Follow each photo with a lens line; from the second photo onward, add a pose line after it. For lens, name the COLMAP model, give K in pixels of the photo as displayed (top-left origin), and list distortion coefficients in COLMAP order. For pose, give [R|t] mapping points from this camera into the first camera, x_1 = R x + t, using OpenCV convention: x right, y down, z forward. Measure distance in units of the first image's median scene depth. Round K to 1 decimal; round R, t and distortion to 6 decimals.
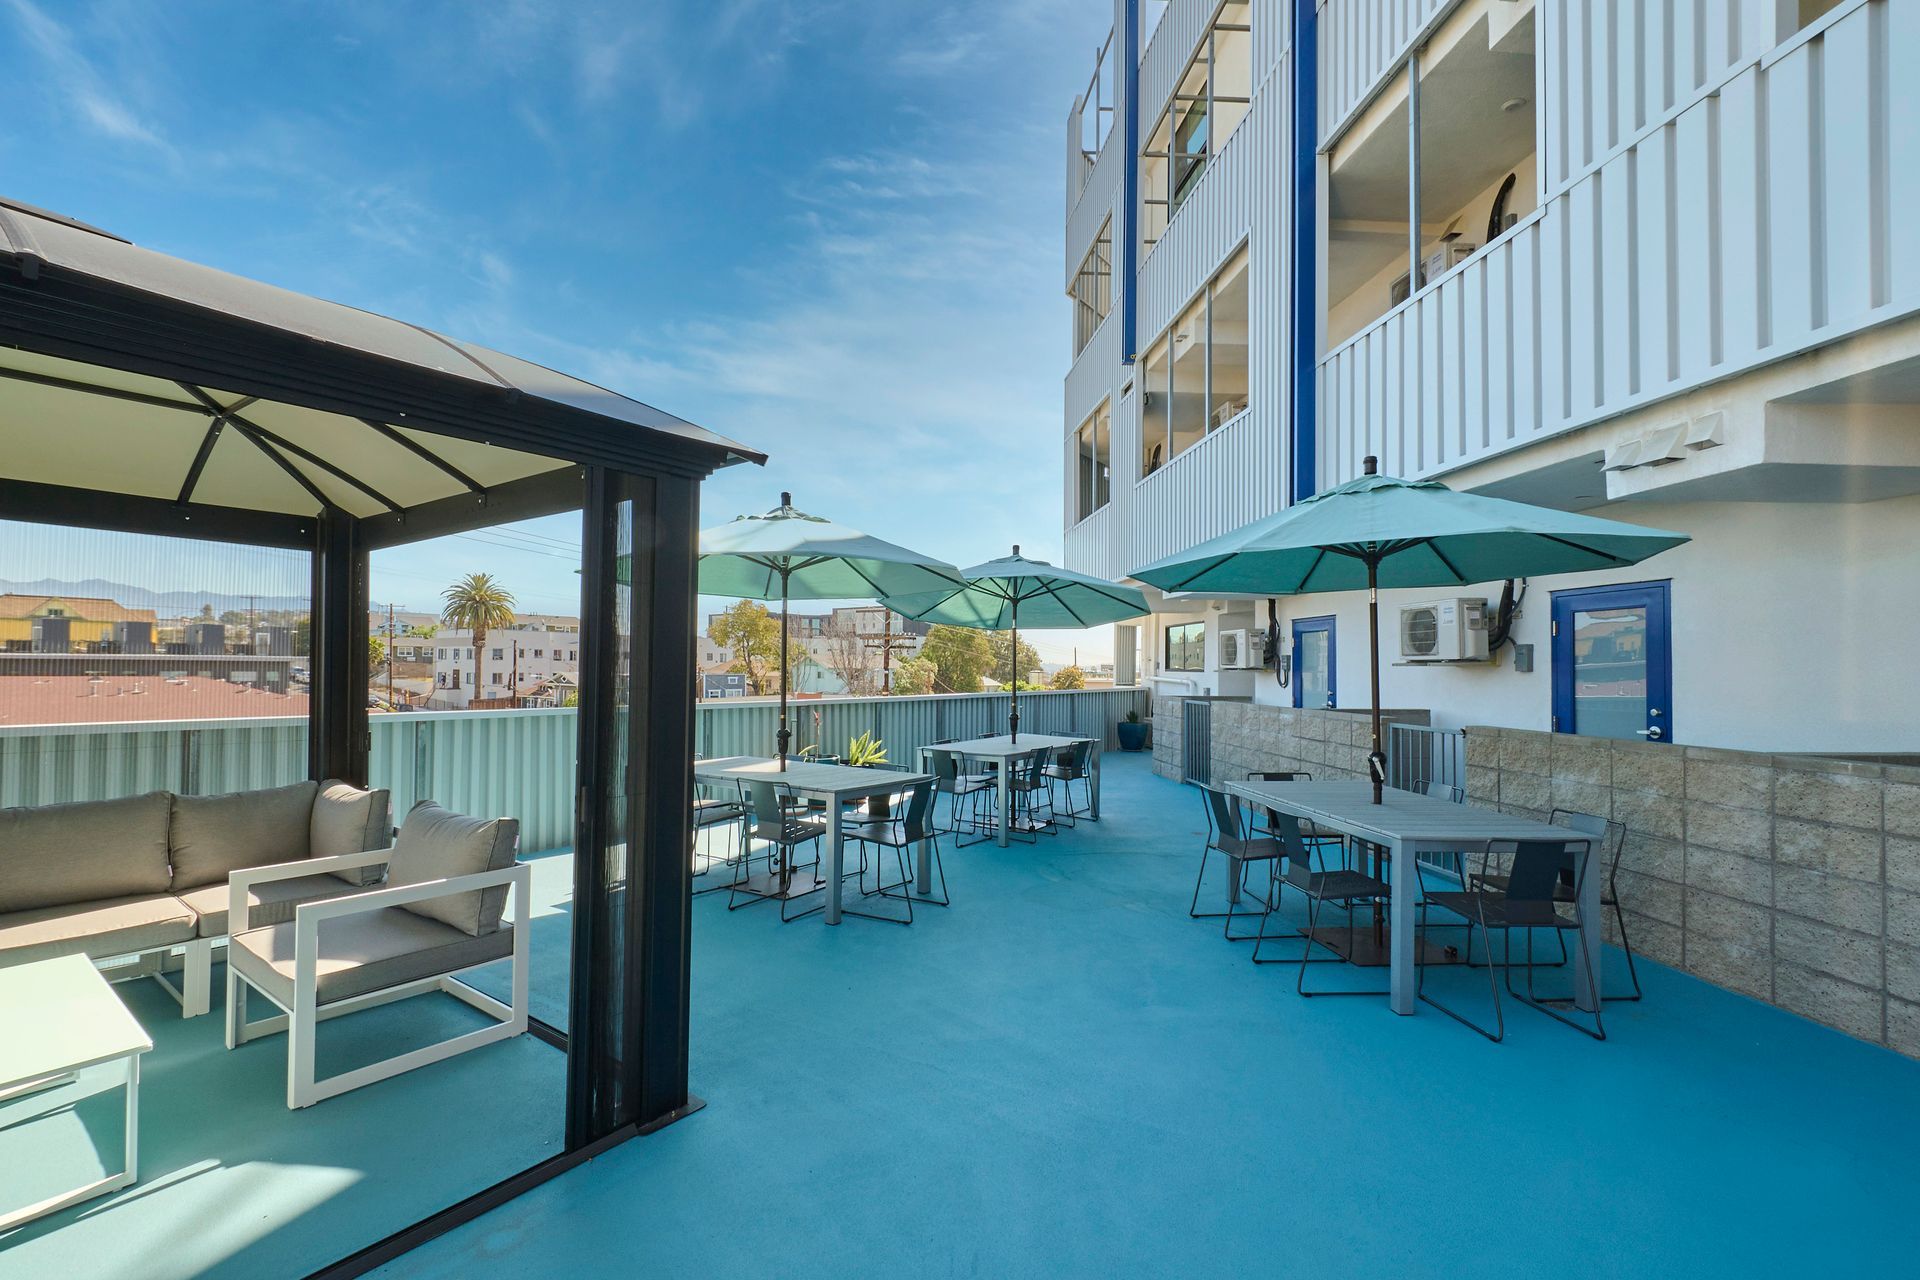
lens RADIAL K [[809.8, 0, 923.4], [0, 809.8, 647.3], [0, 0, 1]] dist [0.002339, -0.000474]
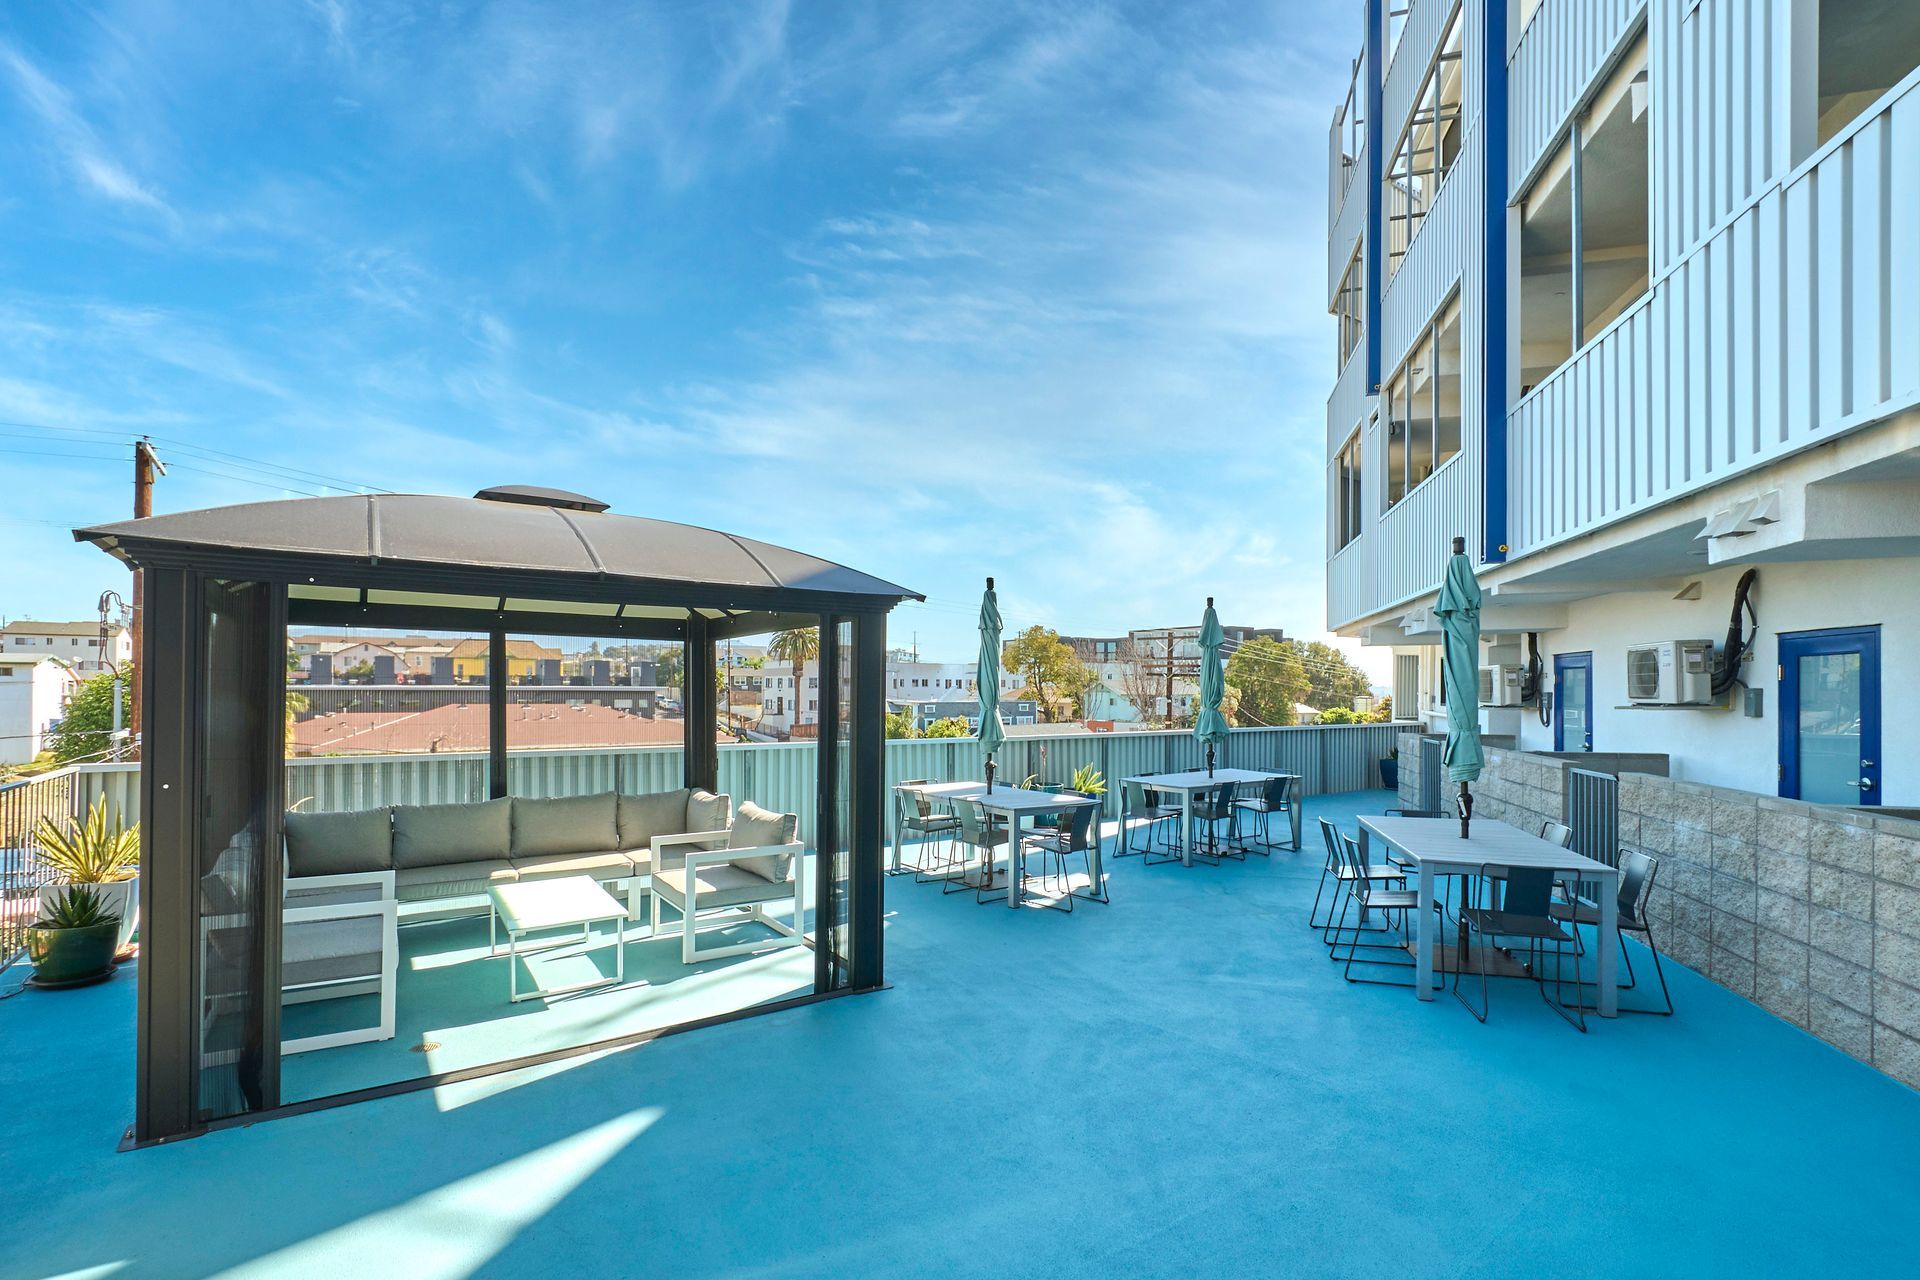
lens RADIAL K [[881.2, 0, 953.3], [0, 881.2, 665.2], [0, 0, 1]] dist [-0.000682, -0.000617]
pose [[0.945306, -0.013455, -0.325907, 0.213254], [0.012755, 0.999909, -0.004287, -0.043290], [0.325935, -0.000104, 0.945392, -0.321789]]
